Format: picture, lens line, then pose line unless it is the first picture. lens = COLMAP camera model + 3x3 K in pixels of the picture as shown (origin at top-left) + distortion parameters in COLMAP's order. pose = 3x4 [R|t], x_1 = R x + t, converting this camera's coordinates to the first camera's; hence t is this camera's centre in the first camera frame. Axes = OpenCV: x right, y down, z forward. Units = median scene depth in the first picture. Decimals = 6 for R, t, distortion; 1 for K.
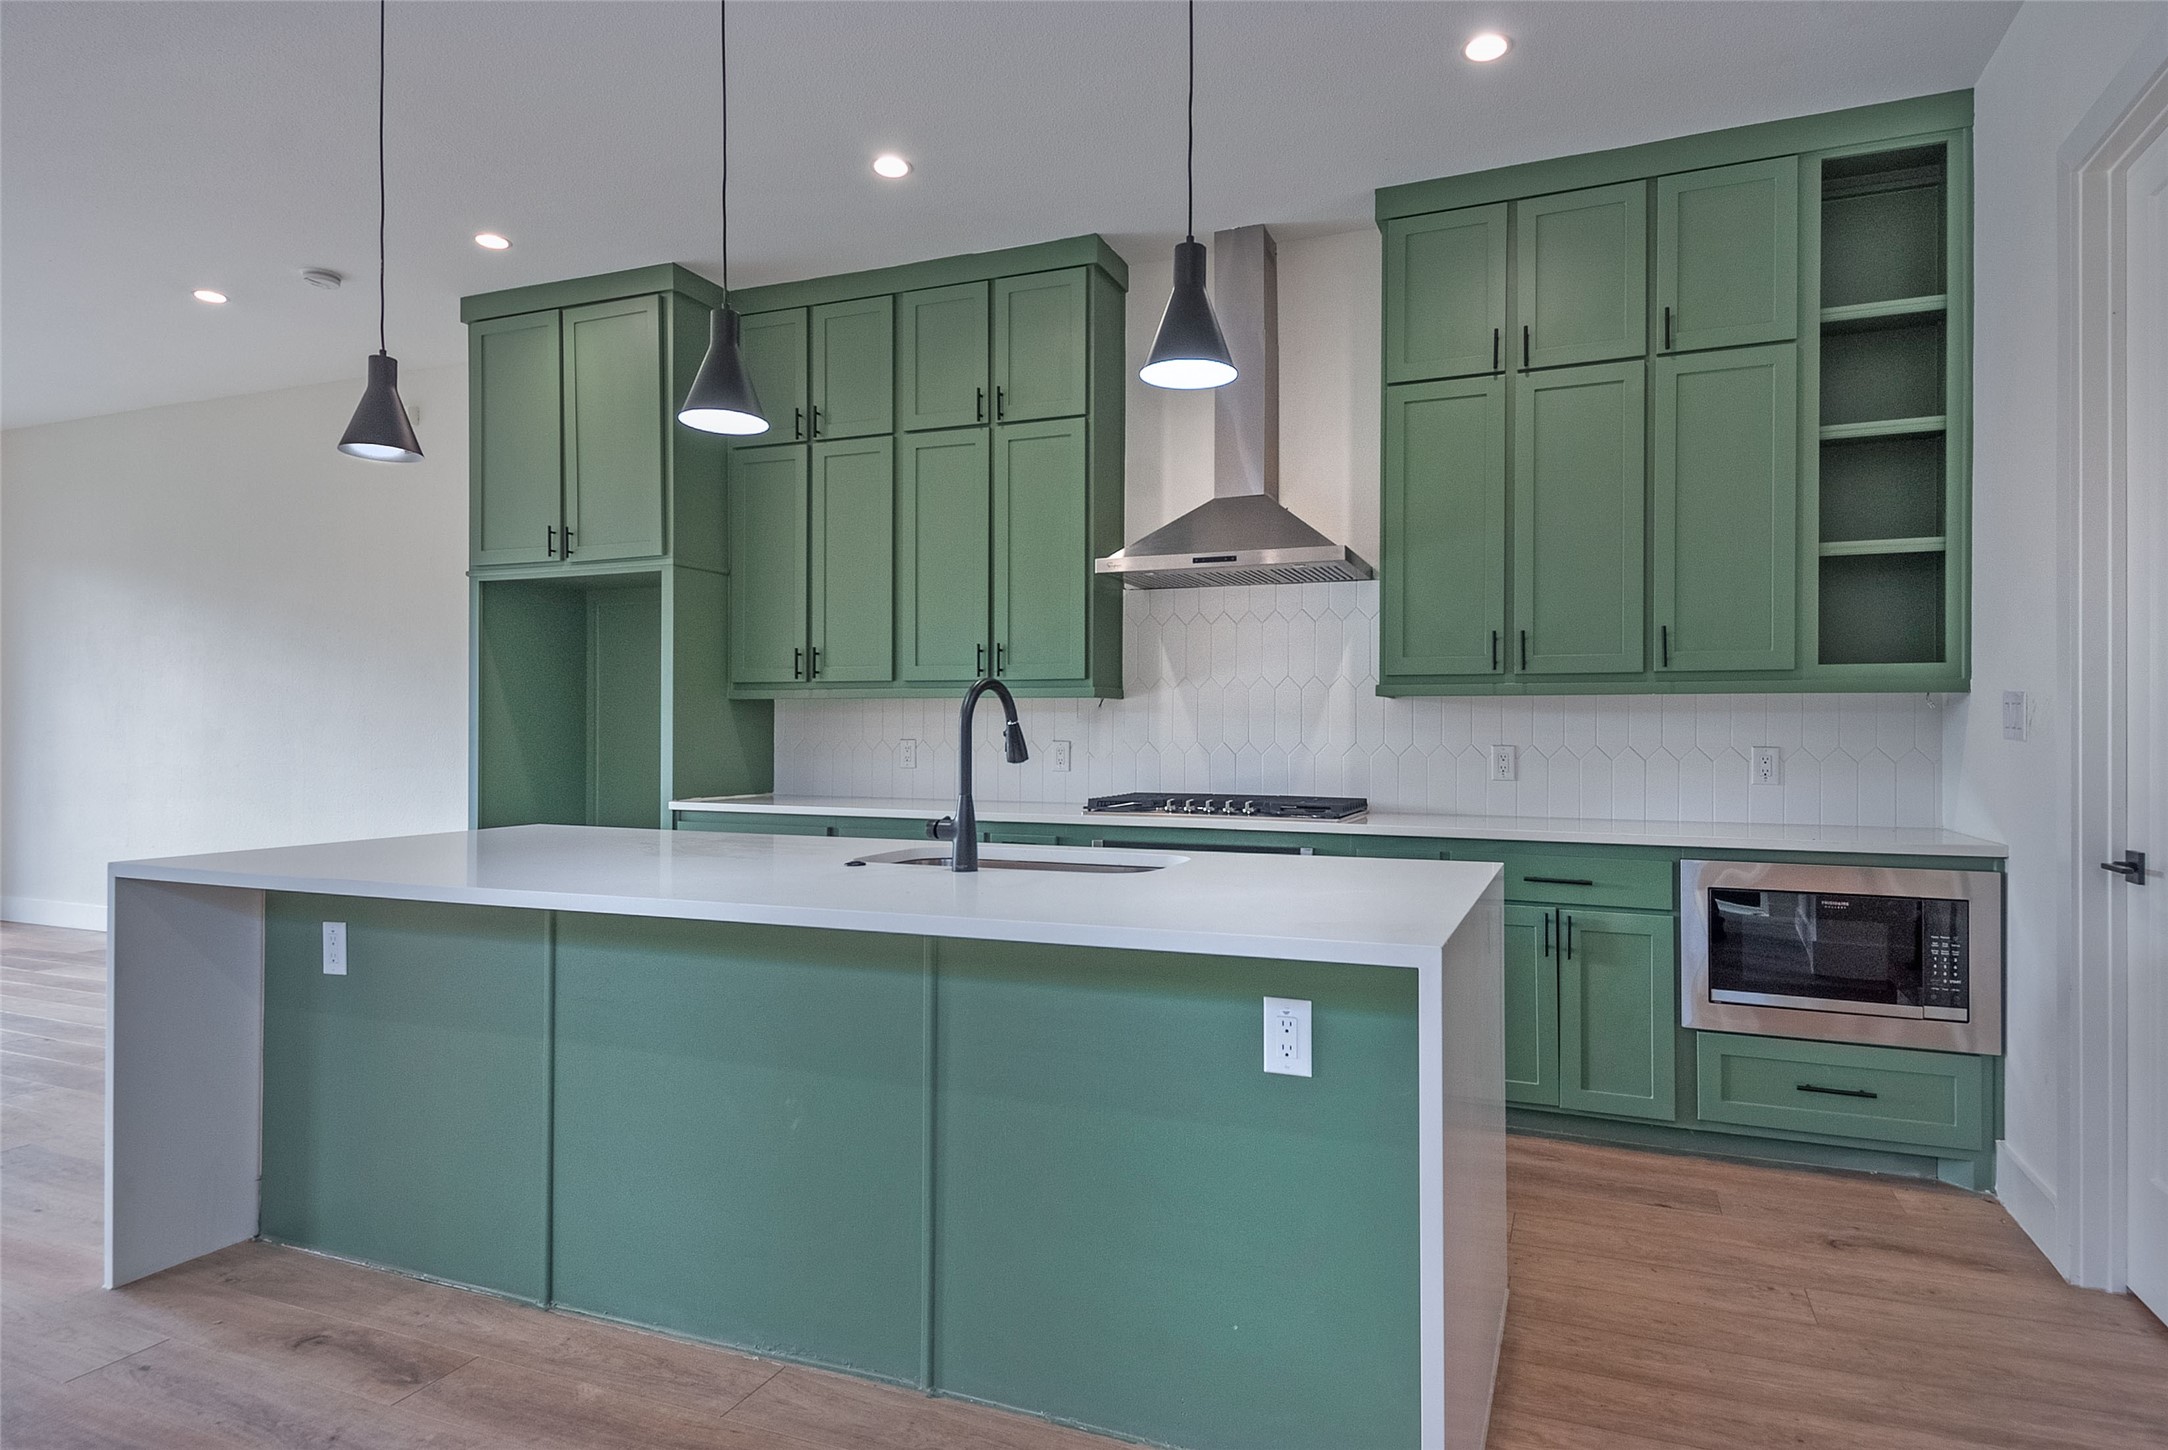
lens RADIAL K [[1188.1, 0, 1157.7], [0, 1188.1, 760.6], [0, 0, 1]] dist [0.000578, -0.028539]
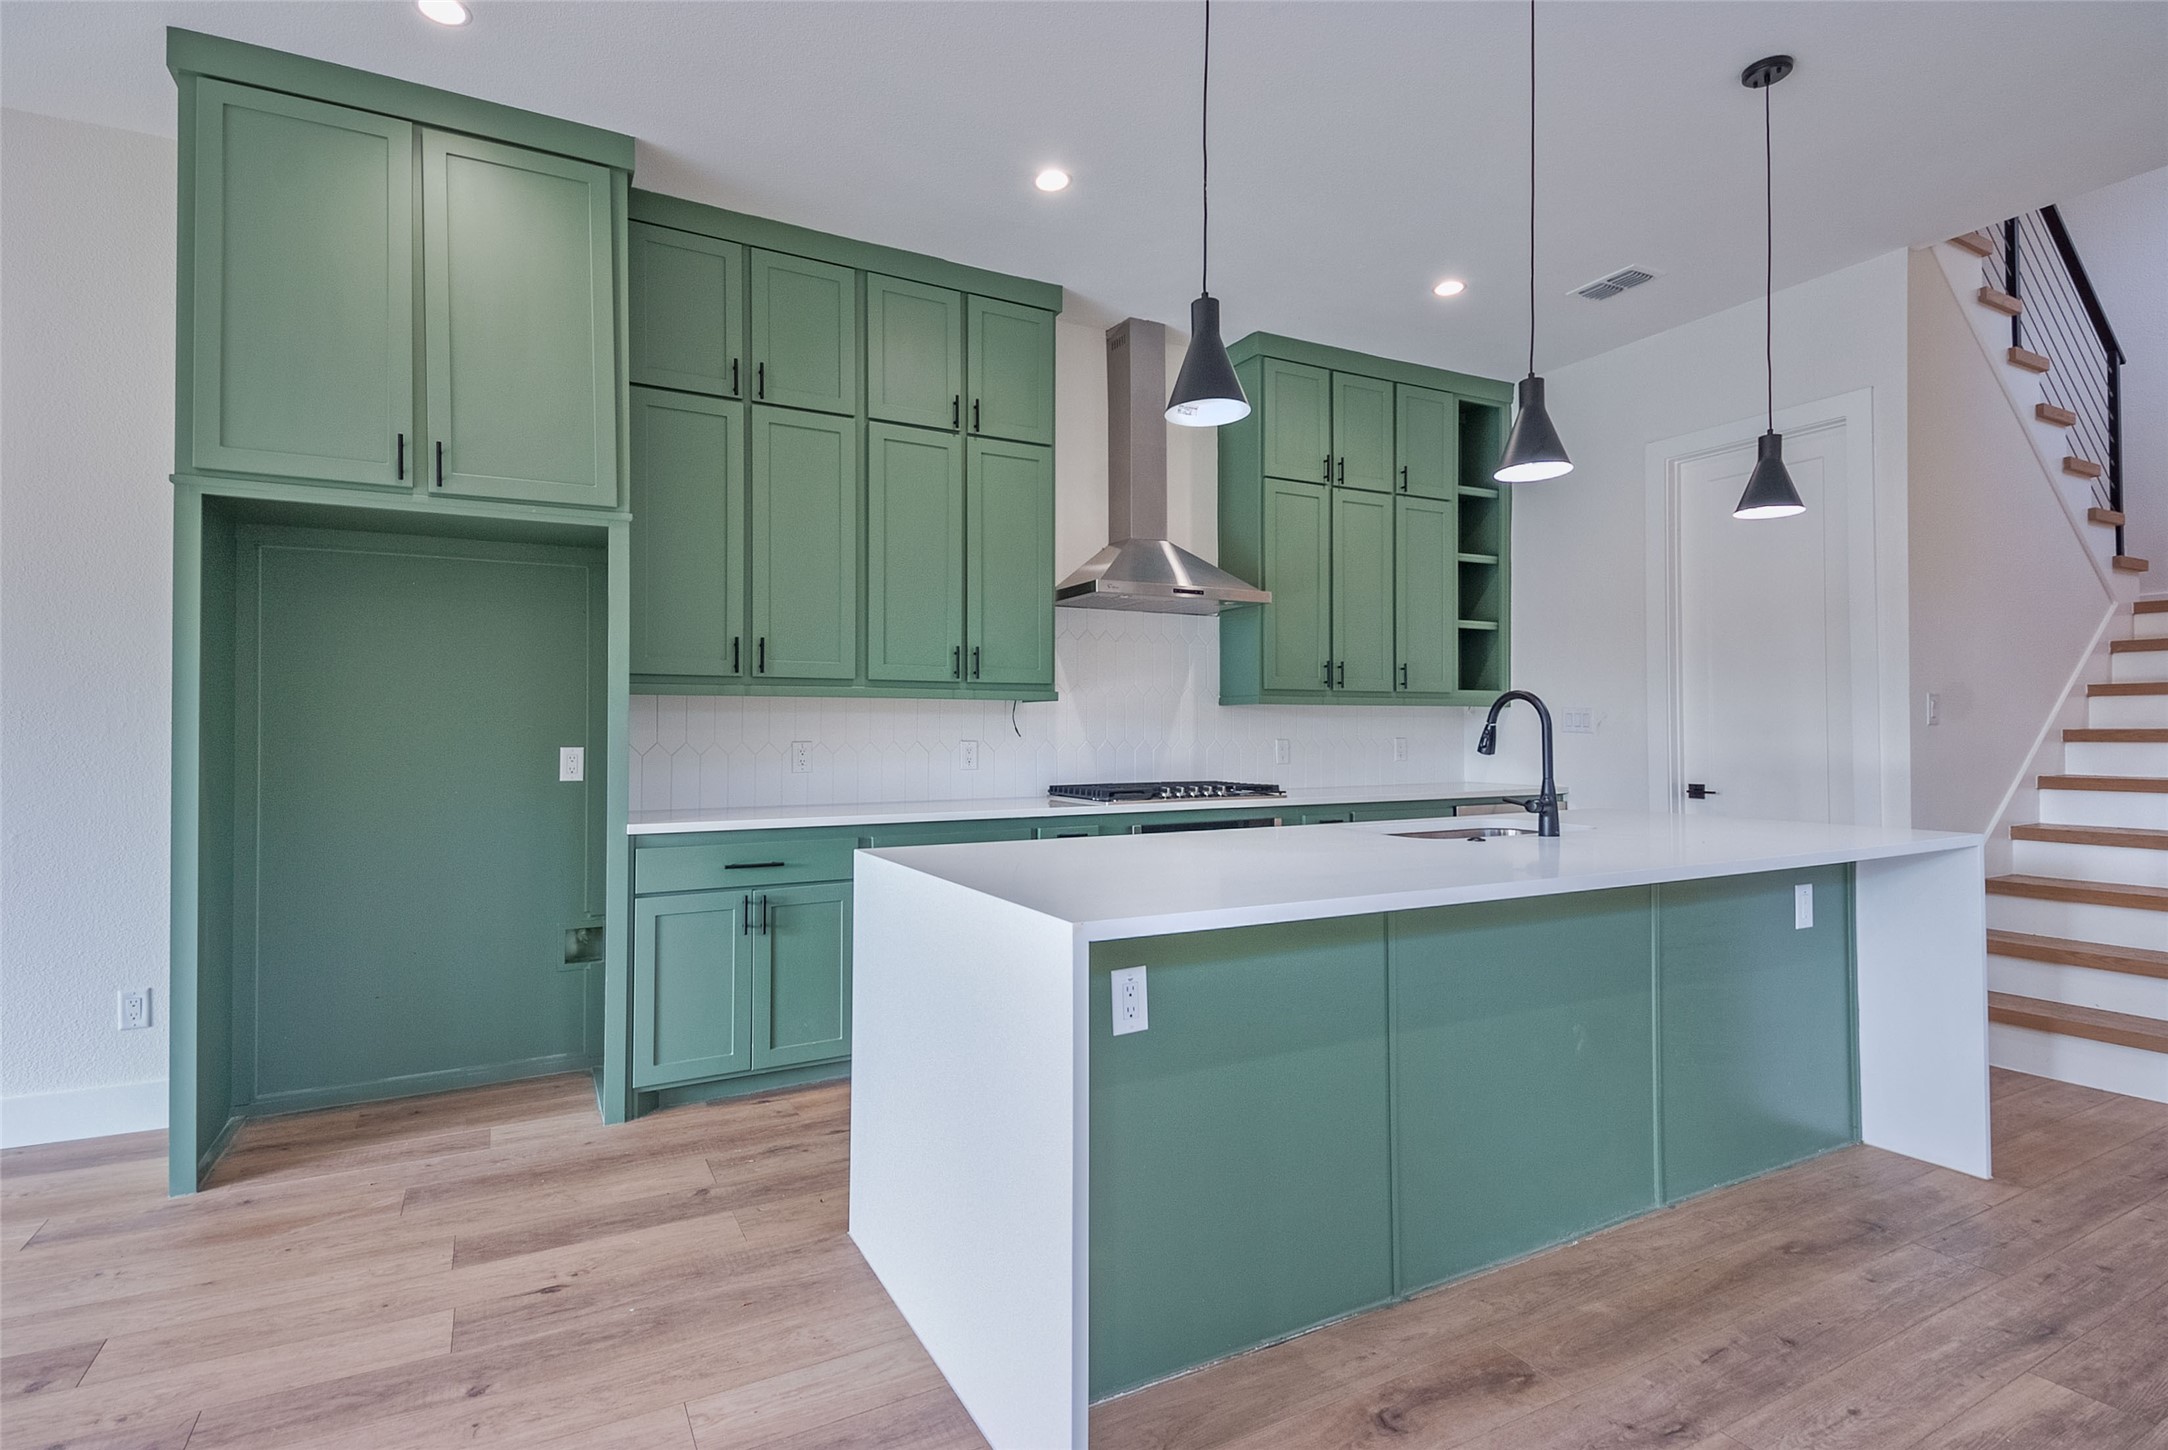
lens RADIAL K [[1075.3, 0, 1084.0], [0, 1075.3, 725.0], [0, 0, 1]] dist [0.031836, -0.026613]
pose [[0.665648, -0.000577, 0.746266, -0.836220], [0.020978, 0.999619, -0.017940, -0.013068], [-0.745971, 0.027597, 0.665406, 0.339658]]
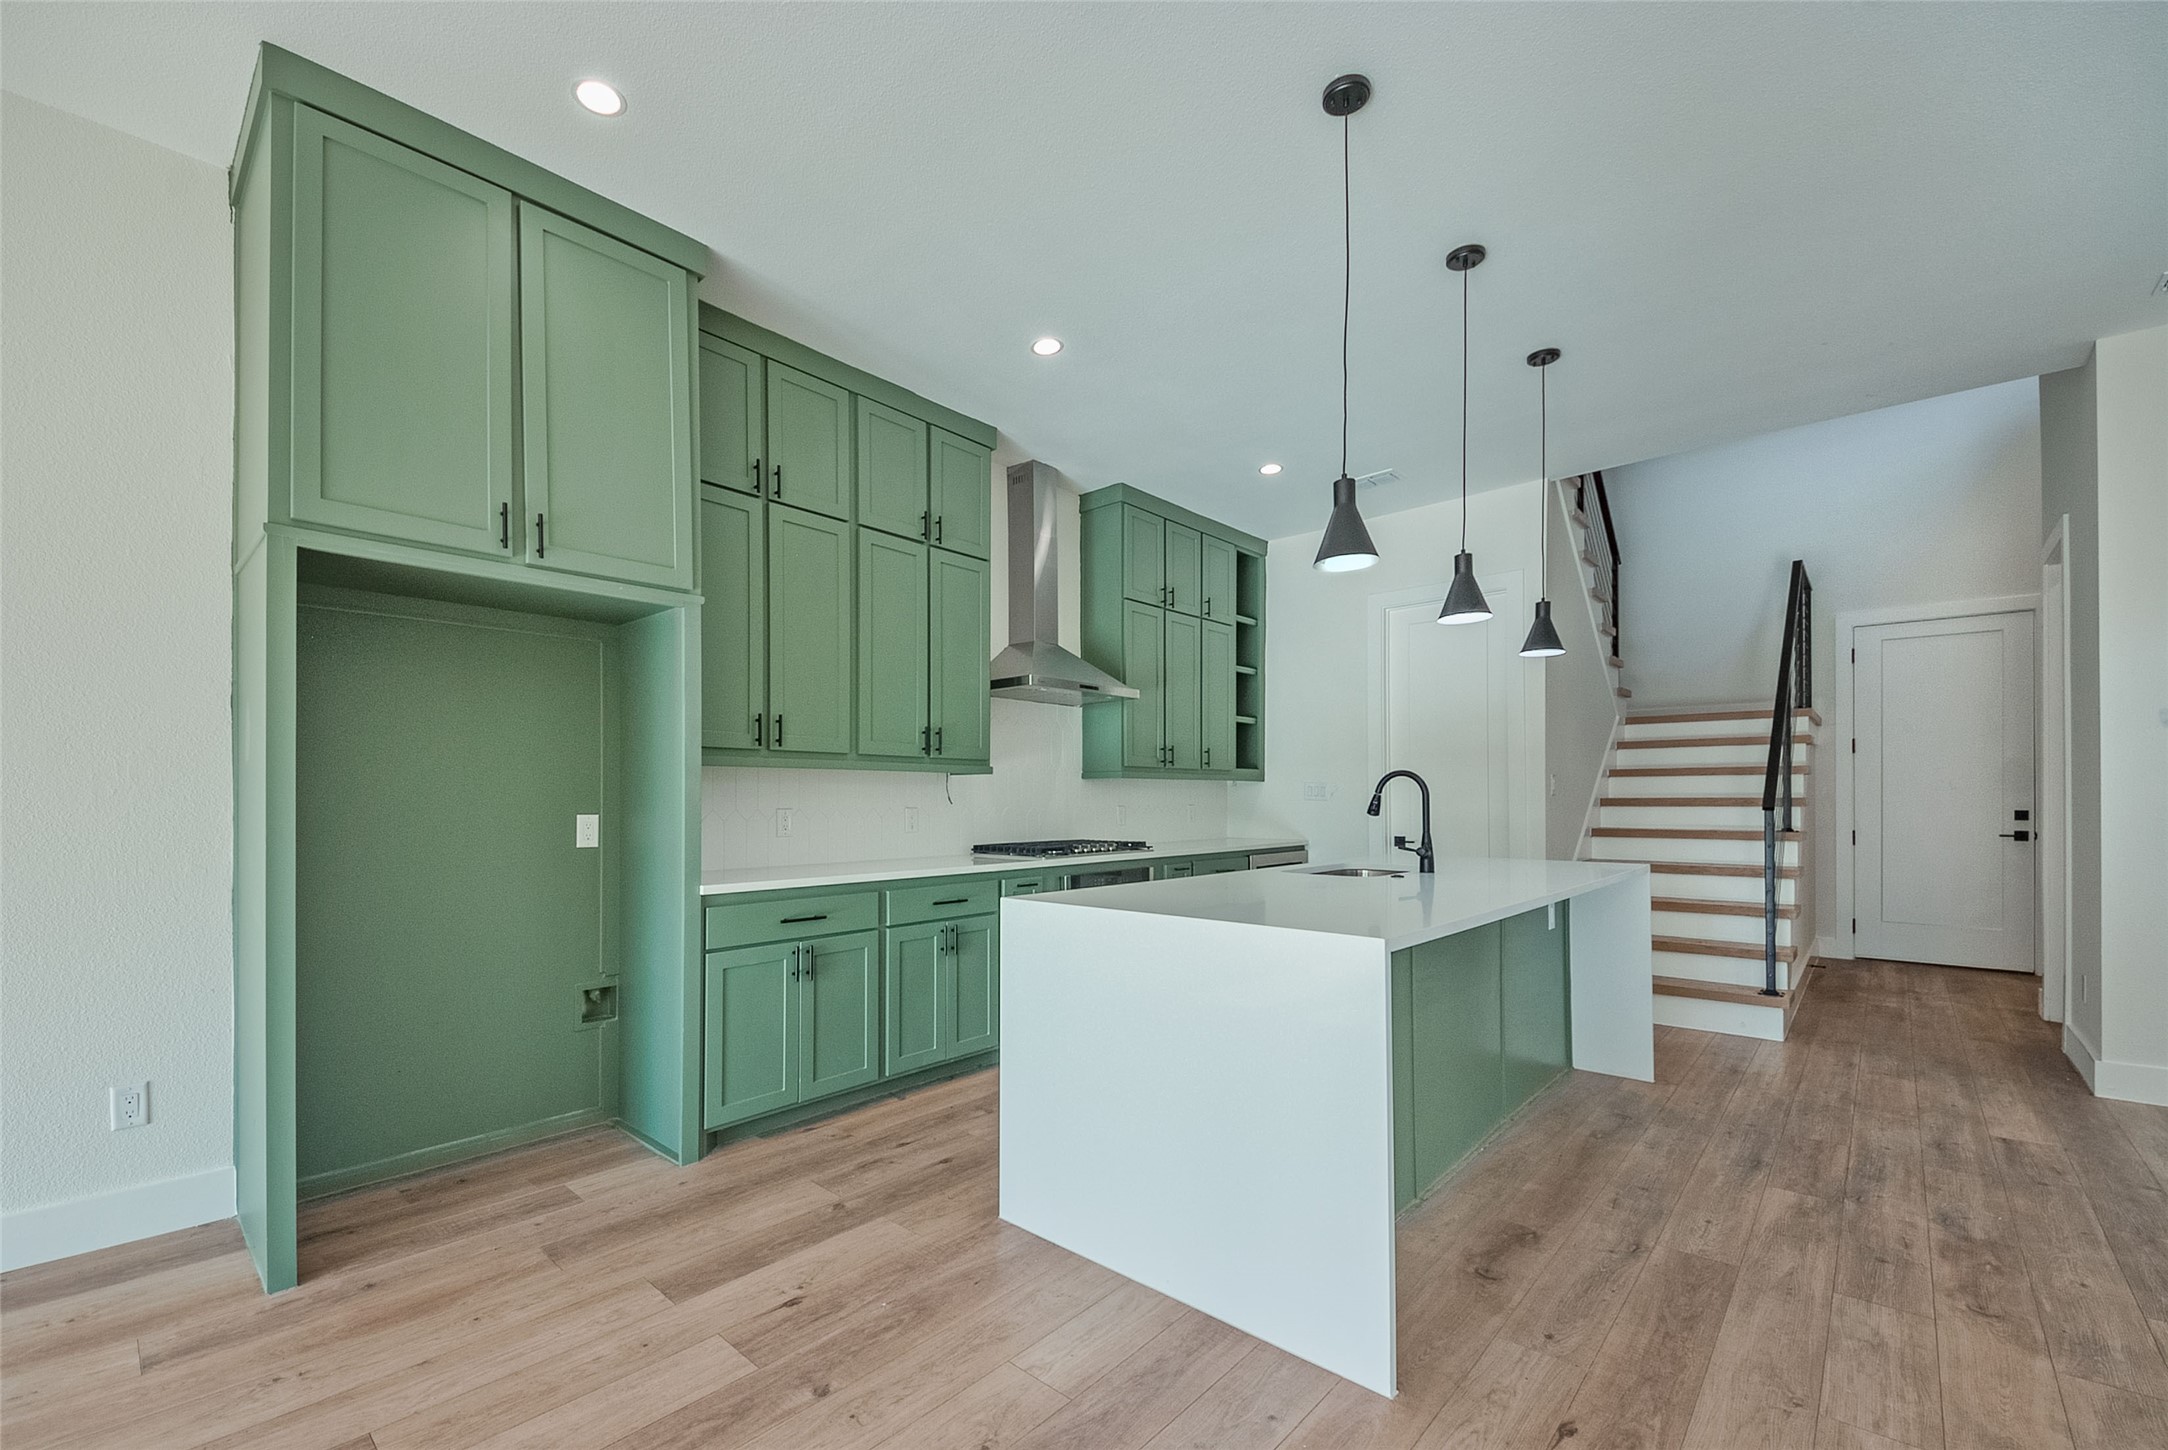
lens RADIAL K [[905.8, 0, 1079.9], [0, 905.8, 802.0], [0, 0, 1]] dist [0.031961, -0.021237]
pose [[0.379908, -0.006792, 0.924999, -1.019106], [0.024397, 0.999699, -0.002680, -0.018214], [-0.924702, 0.023586, 0.379959, 0.567026]]
